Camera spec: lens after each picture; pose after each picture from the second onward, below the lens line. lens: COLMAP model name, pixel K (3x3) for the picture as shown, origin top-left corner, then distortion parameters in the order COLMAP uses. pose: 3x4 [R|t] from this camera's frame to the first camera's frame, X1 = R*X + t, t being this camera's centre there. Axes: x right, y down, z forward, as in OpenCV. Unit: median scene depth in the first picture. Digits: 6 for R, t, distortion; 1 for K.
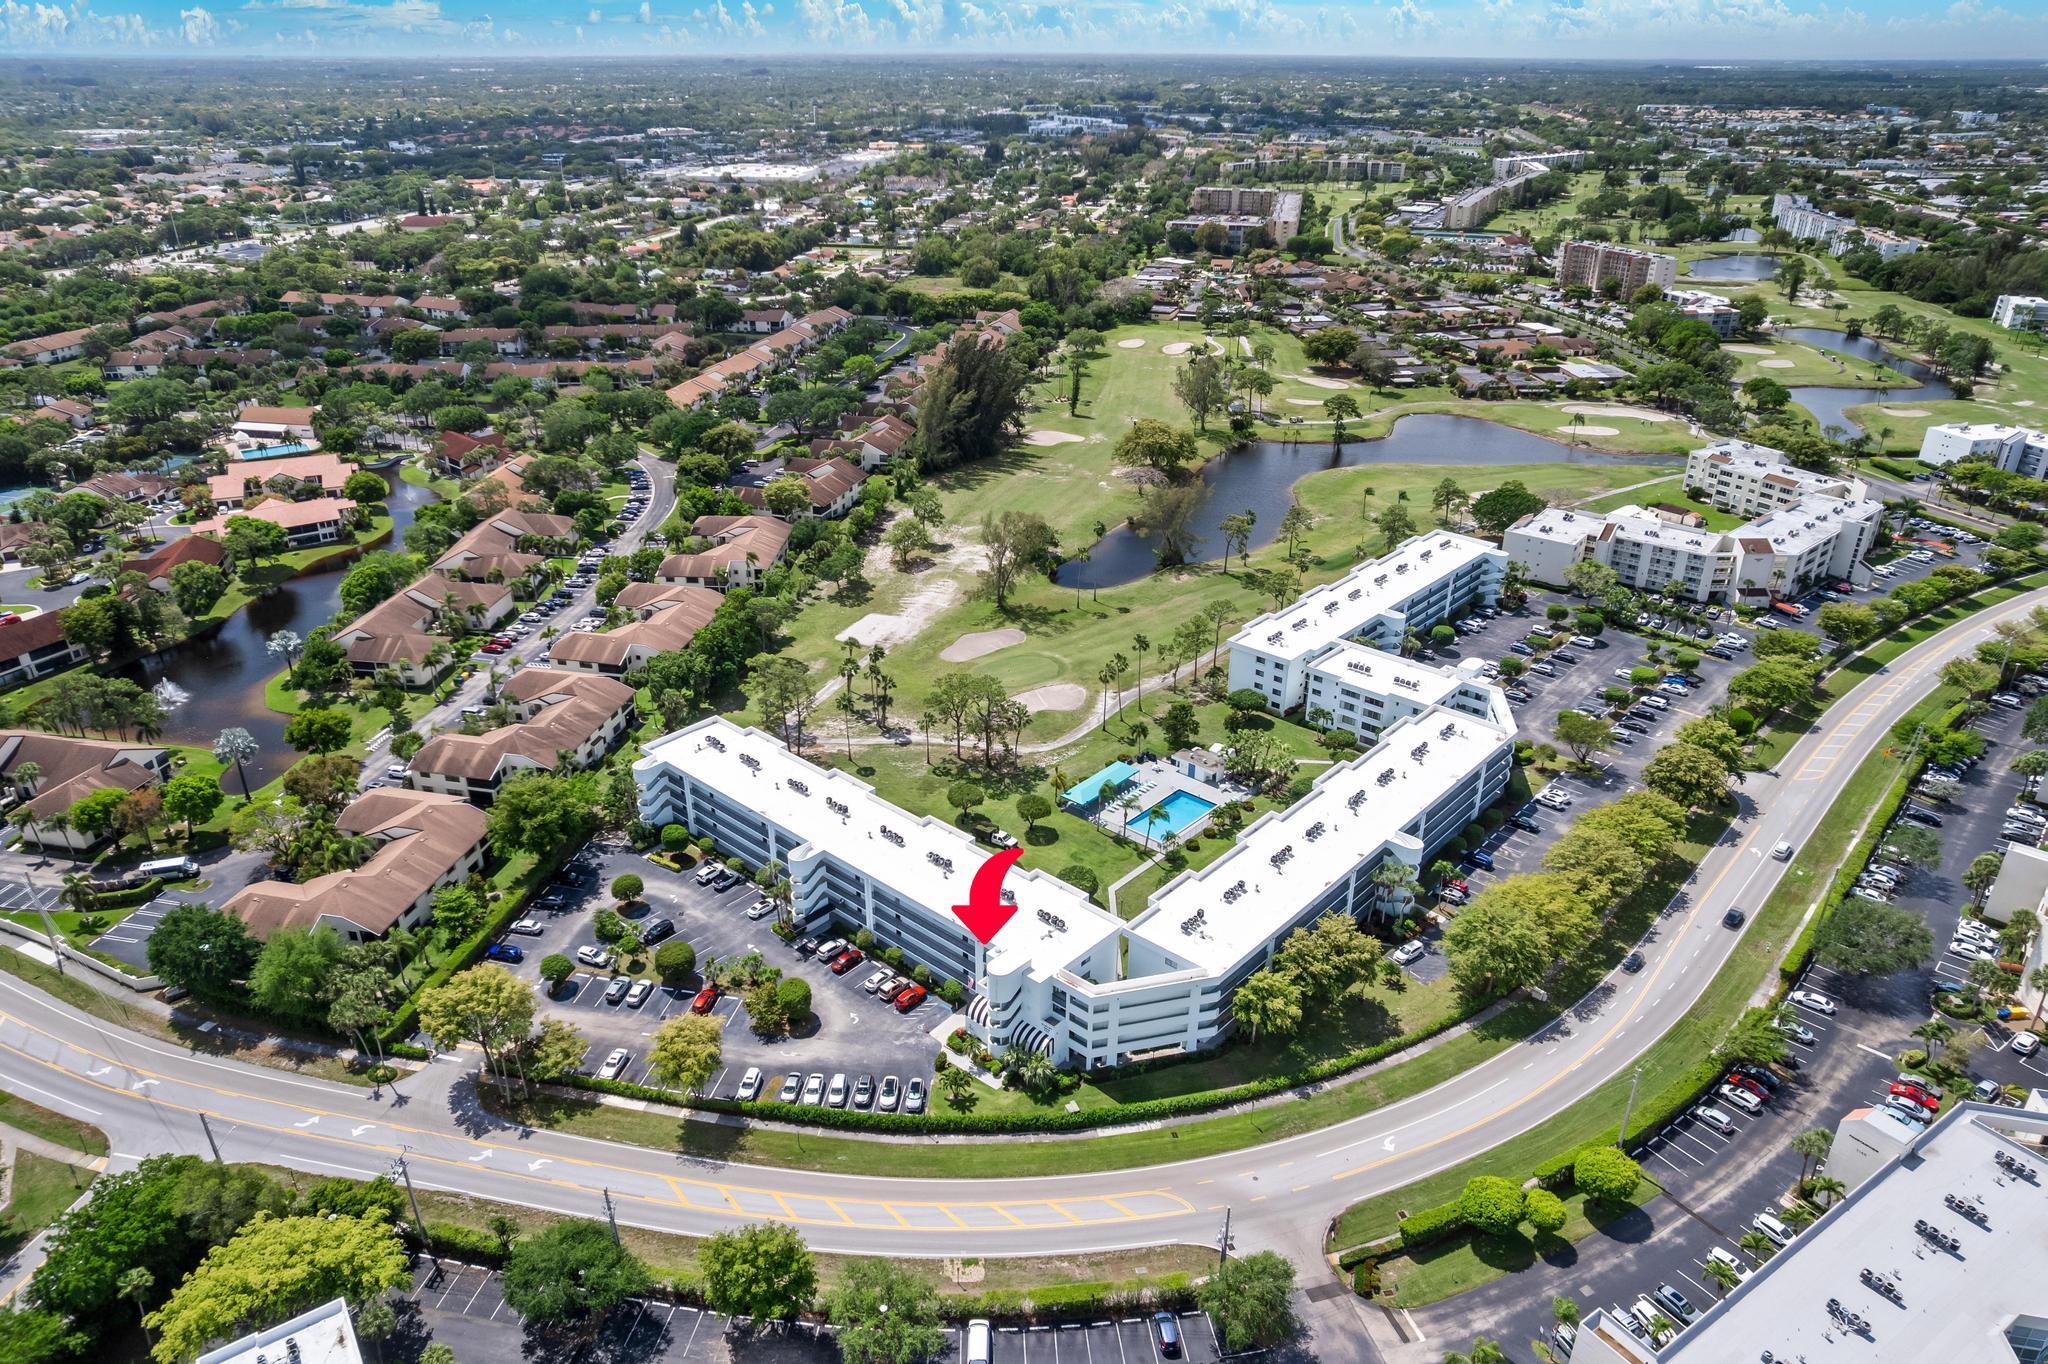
lens RADIAL K [[1322.6, 0, 1020.6], [0, 1322.6, 683.9], [0, 0, 1]] dist [-0.029241, 0.000784]
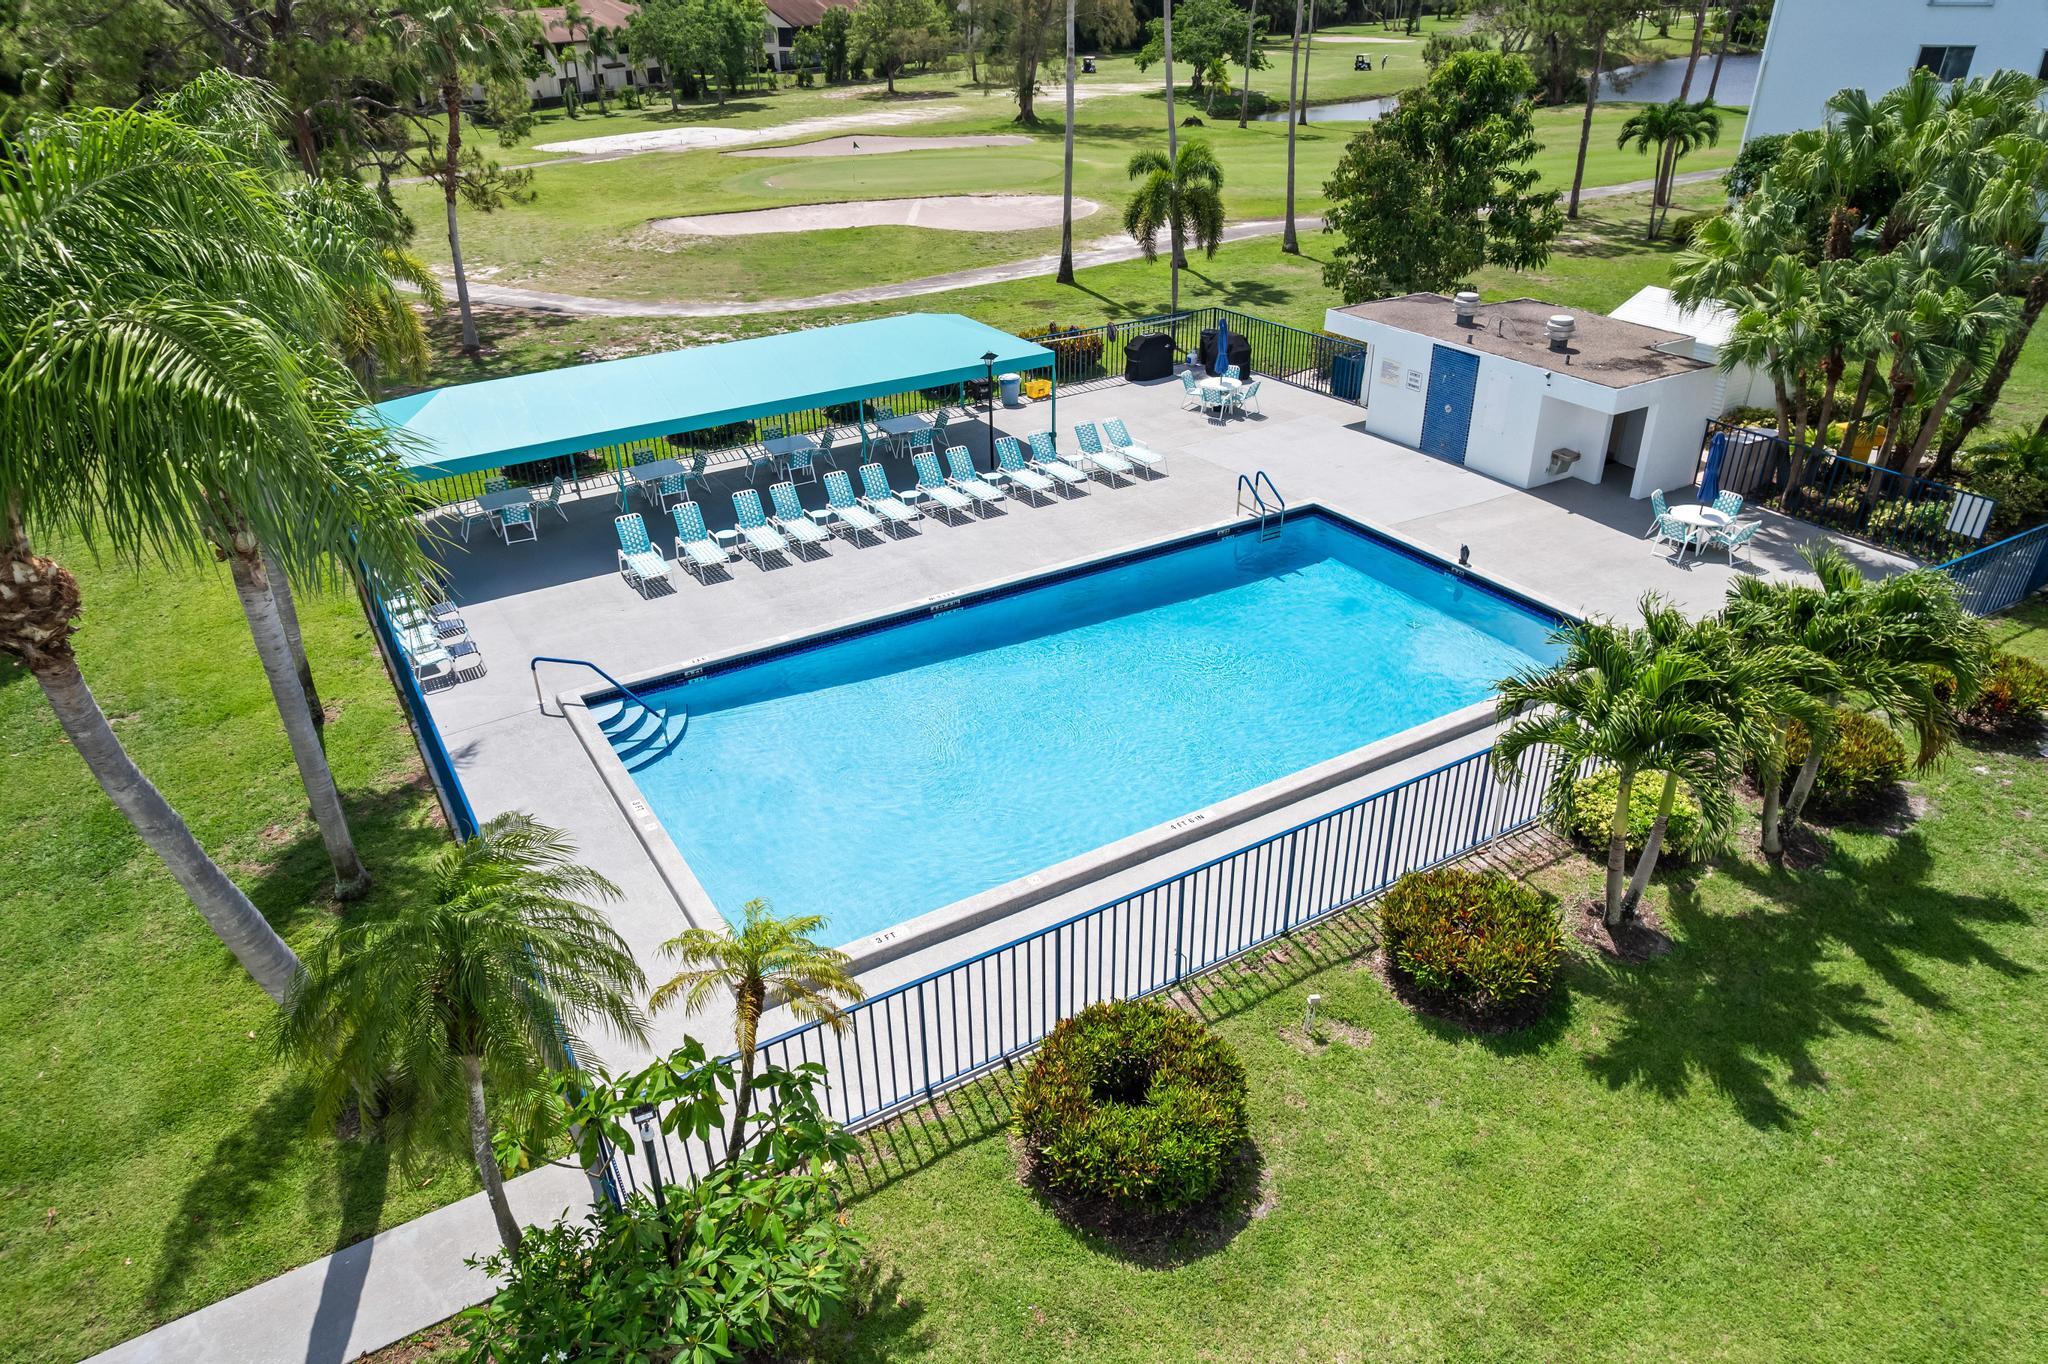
lens RADIAL K [[1322.6, 0, 1026.3], [0, 1322.6, 681.1], [0, 0, 1]] dist [-0.029241, 0.000784]
pose [[0.957657, 0.132016, -0.255860, 0.127138], [-0.114477, 0.990008, 0.082335, 0.088438], [0.264173, -0.049559, 0.963201, 0.863957]]
